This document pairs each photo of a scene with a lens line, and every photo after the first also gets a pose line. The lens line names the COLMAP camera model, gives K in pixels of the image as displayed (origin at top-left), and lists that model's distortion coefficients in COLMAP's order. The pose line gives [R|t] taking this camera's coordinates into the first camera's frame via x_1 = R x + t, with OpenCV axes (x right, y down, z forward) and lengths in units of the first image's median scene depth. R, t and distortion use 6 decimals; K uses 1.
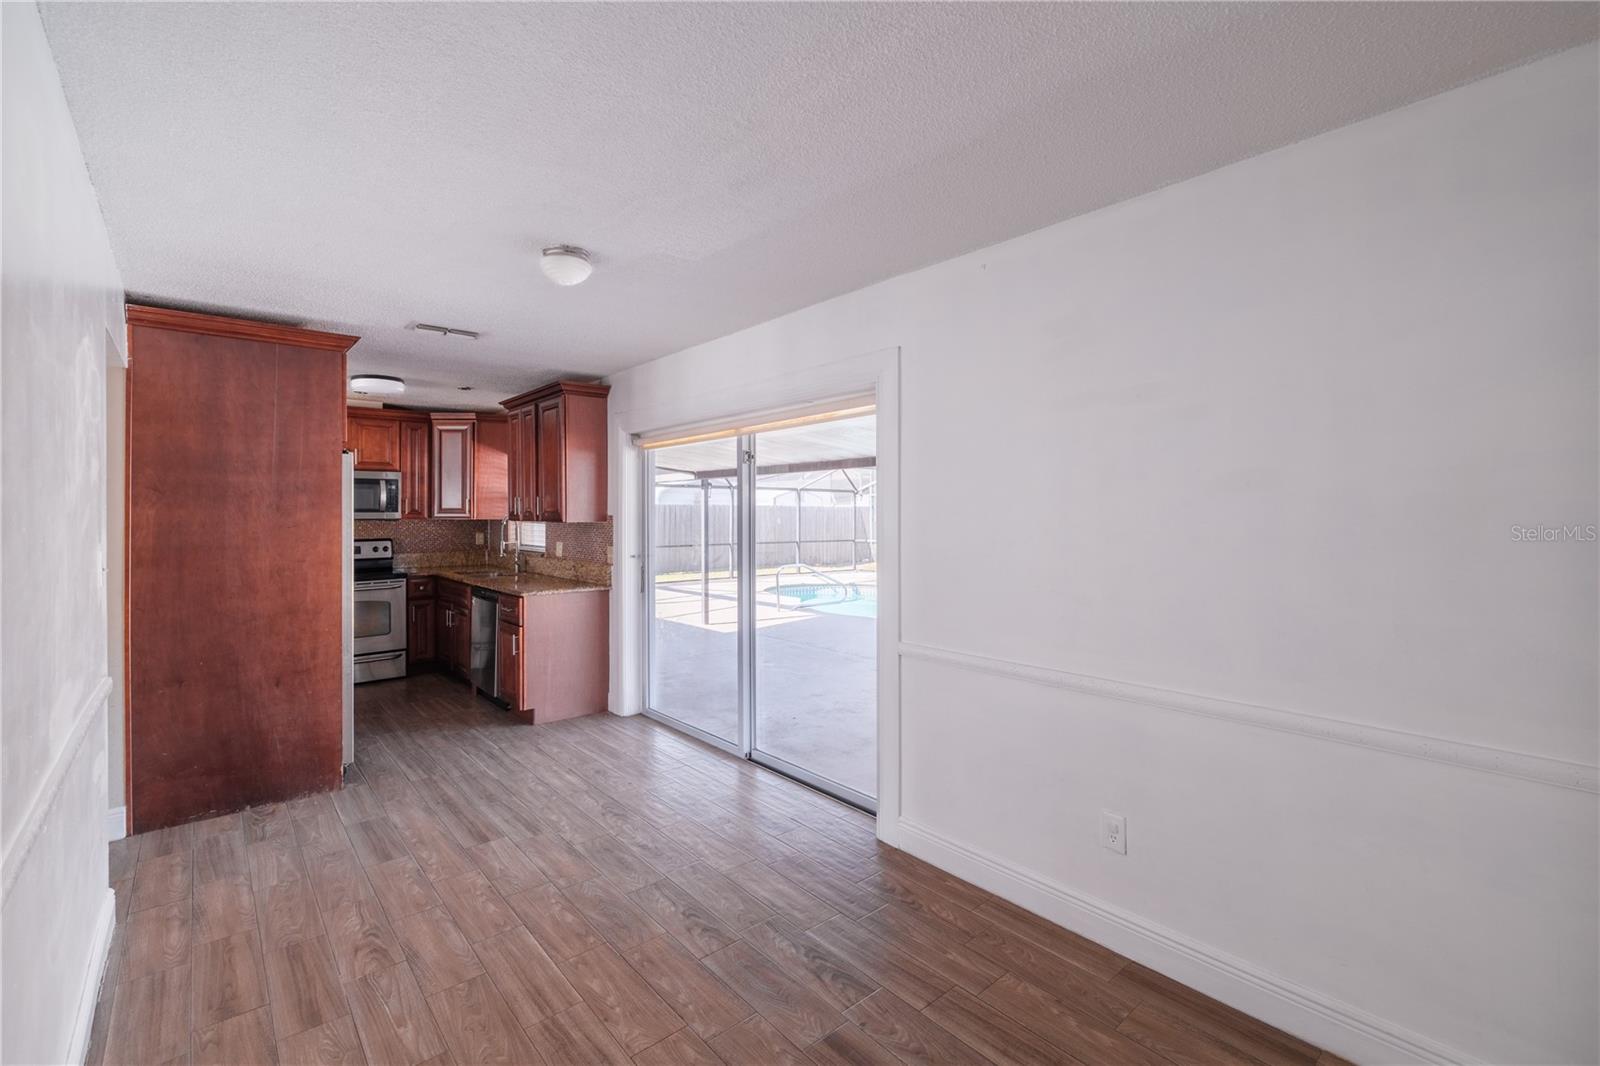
lens RADIAL K [[701.3, 0, 790.9], [0, 701.3, 503.4], [0, 0, 1]] dist [0.004025, -0.004426]
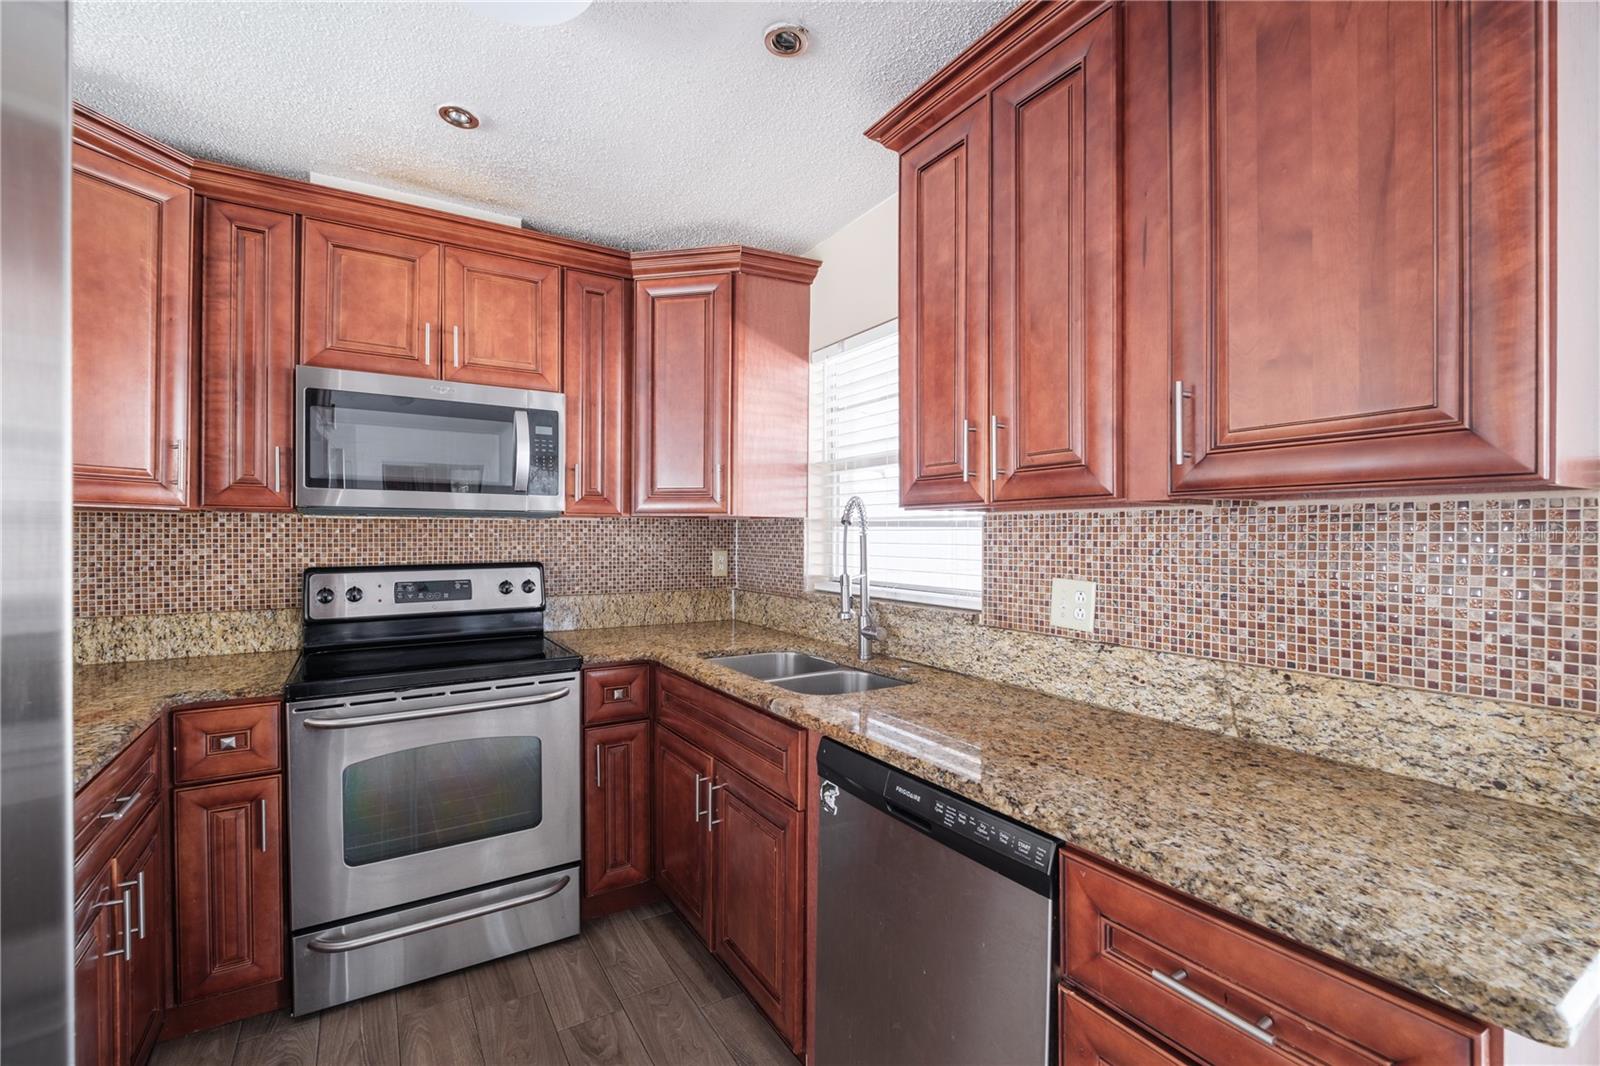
lens RADIAL K [[701.3, 0, 817.8], [0, 701.3, 533.8], [0, 0, 1]] dist [0.004025, -0.004426]
pose [[0.991778, 0.006876, -0.127789, -0.365977], [-0.005681, 0.999937, 0.009712, 0.029635], [0.127848, -0.008906, 0.991754, 0.630473]]
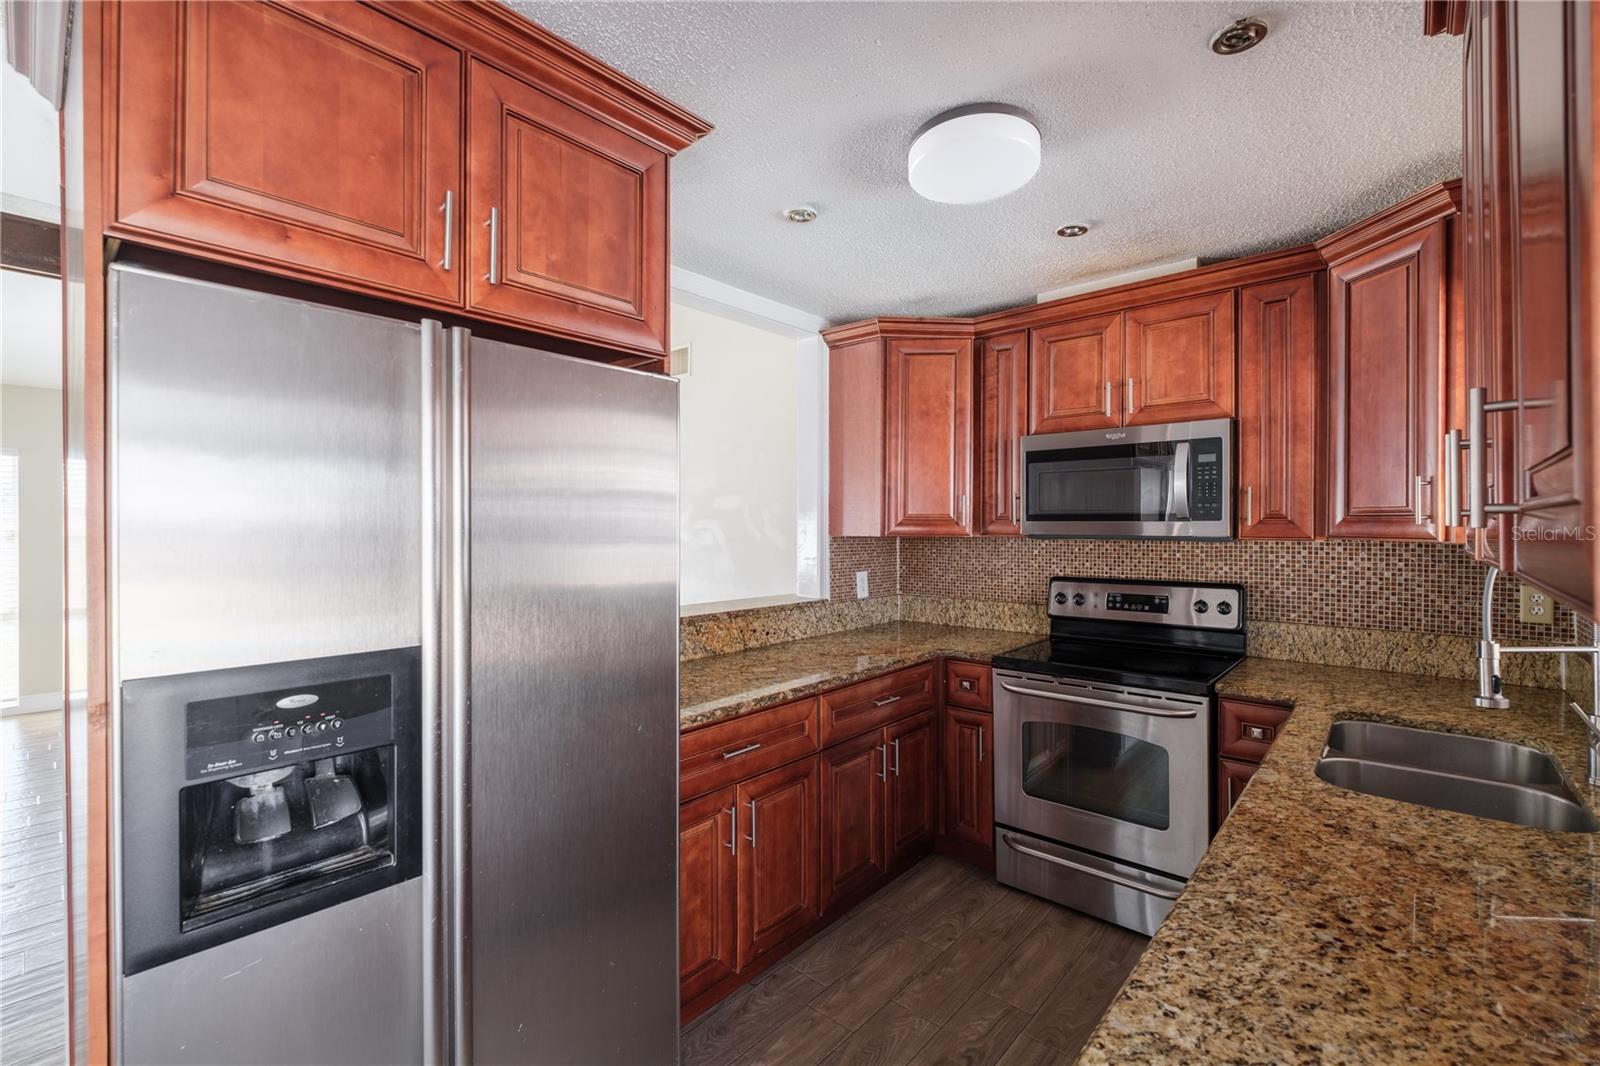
lens RADIAL K [[701.3, 0, 776.9], [0, 701.3, 518.4], [0, 0, 1]] dist [0.004025, -0.004426]
pose [[0.127035, -0.006064, -0.991880, -0.200258], [0.011489, 0.999923, -0.004641, 0.010367], [0.991832, -0.010806, 0.127095, 0.702664]]
